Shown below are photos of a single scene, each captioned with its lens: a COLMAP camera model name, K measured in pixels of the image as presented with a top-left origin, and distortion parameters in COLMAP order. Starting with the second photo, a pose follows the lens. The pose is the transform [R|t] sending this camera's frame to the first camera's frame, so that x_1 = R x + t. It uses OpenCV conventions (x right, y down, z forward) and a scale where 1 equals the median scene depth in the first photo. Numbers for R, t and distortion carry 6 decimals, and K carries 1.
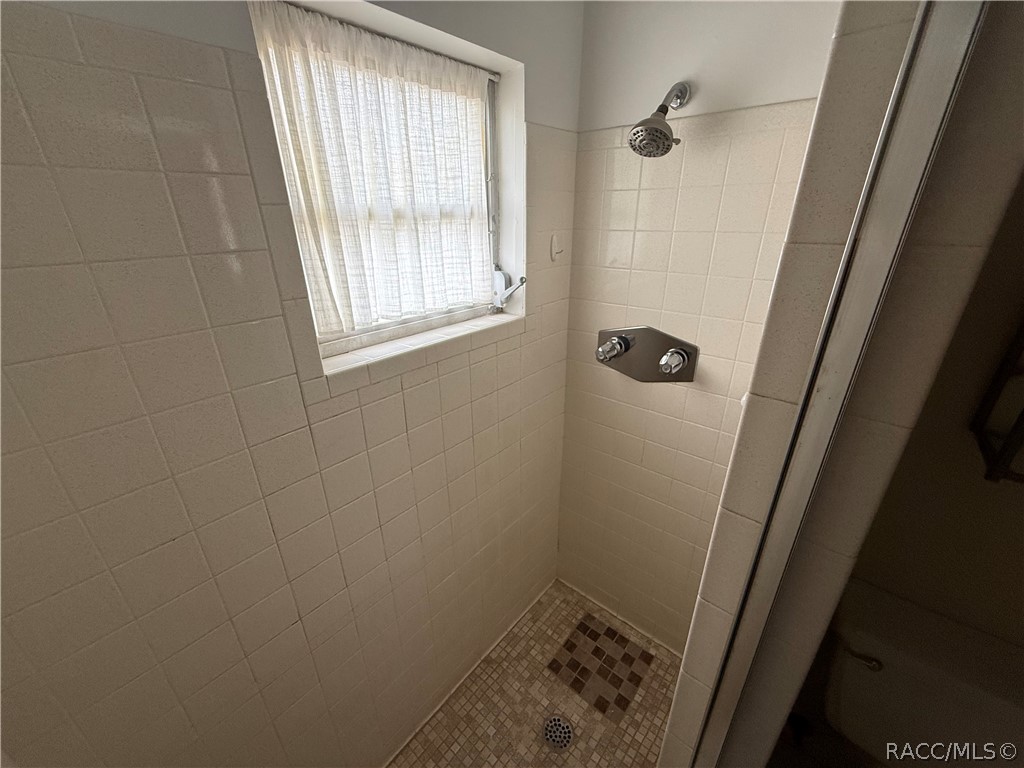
lens RADIAL K [[409.1, 0, 509.5], [0, 409.1, 386.4], [0, 0, 1]] dist [-0.000107, -0.000155]
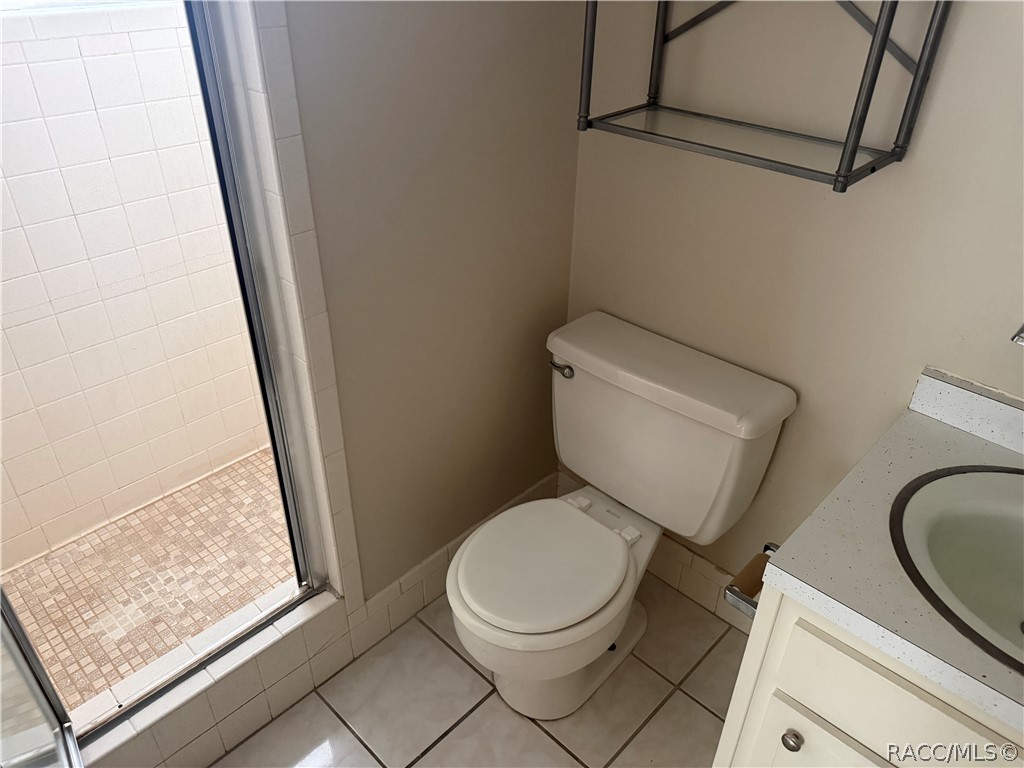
lens RADIAL K [[730.8, 0, 511.7], [0, 730.8, 383.5], [0, 0, 1]] dist [0.007872, -0.009253]
pose [[0.997832, 0.053417, -0.038440, 0.730596], [-0.046276, 0.984820, 0.167295, 0.373575], [0.046793, -0.165154, 0.985157, -0.637976]]
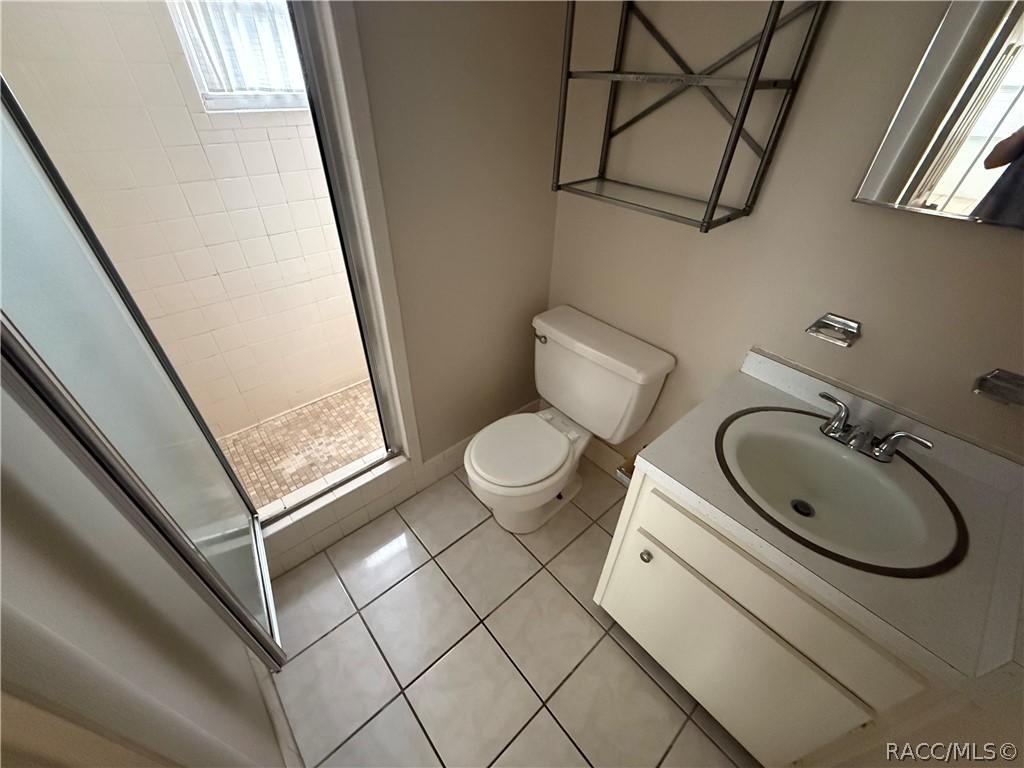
lens RADIAL K [[409.1, 0, 509.5], [0, 409.1, 386.4], [0, 0, 1]] dist [-0.000107, -0.000155]
pose [[0.988949, 0.115239, -0.093273, 0.825769], [-0.087634, 0.961841, 0.259195, 0.391573], [0.119583, -0.248157, 0.961311, -0.587450]]
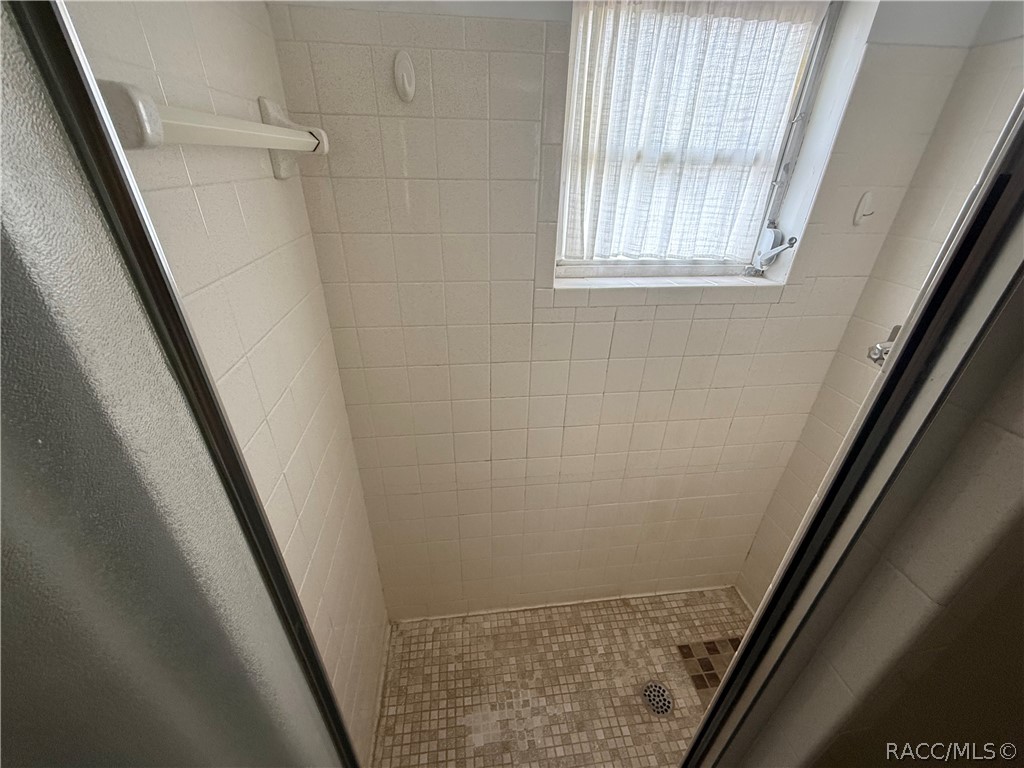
lens RADIAL K [[409.1, 0, 509.5], [0, 409.1, 386.4], [0, 0, 1]] dist [-0.000107, -0.000155]
pose [[0.739732, 0.342705, -0.579094, 0.213987], [-0.287482, 0.939054, 0.188499, 0.044778], [0.608400, 0.027041, 0.793170, -0.058964]]
